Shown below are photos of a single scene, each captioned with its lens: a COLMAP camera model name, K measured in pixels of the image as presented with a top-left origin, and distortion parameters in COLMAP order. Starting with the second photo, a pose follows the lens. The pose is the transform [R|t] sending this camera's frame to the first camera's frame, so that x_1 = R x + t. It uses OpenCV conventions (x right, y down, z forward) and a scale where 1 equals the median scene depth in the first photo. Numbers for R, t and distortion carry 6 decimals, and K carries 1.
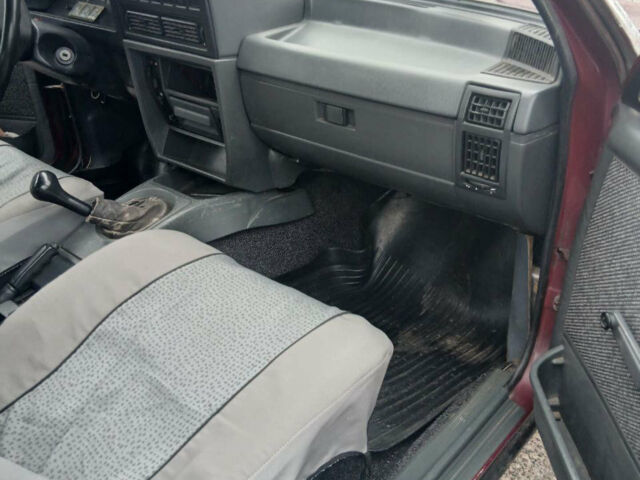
lens RADIAL K [[677.5, 0, 320.0], [0, 677.5, 240.0], [0, 0, 1]] dist [0.001222, -0.007499]
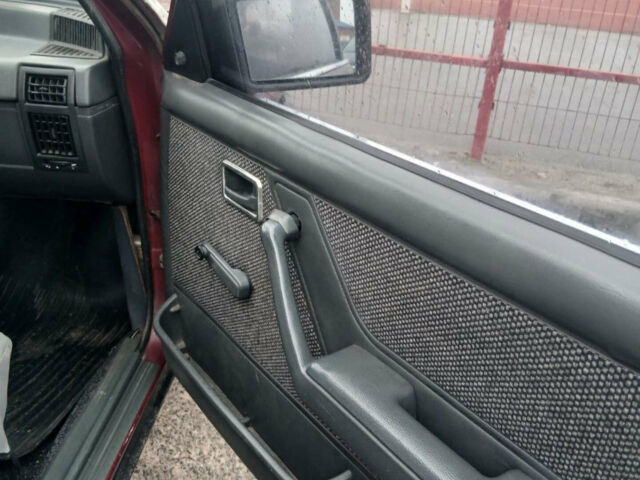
lens RADIAL K [[669.2, 0, 320.0], [0, 669.2, 240.0], [0, 0, 1]] dist [0.189895, -0.272606]
pose [[0.817917, -0.230042, 0.527344, -0.021052], [0.236327, 0.970023, 0.056605, 0.071028], [-0.524558, 0.078328, 0.847764, -0.102005]]
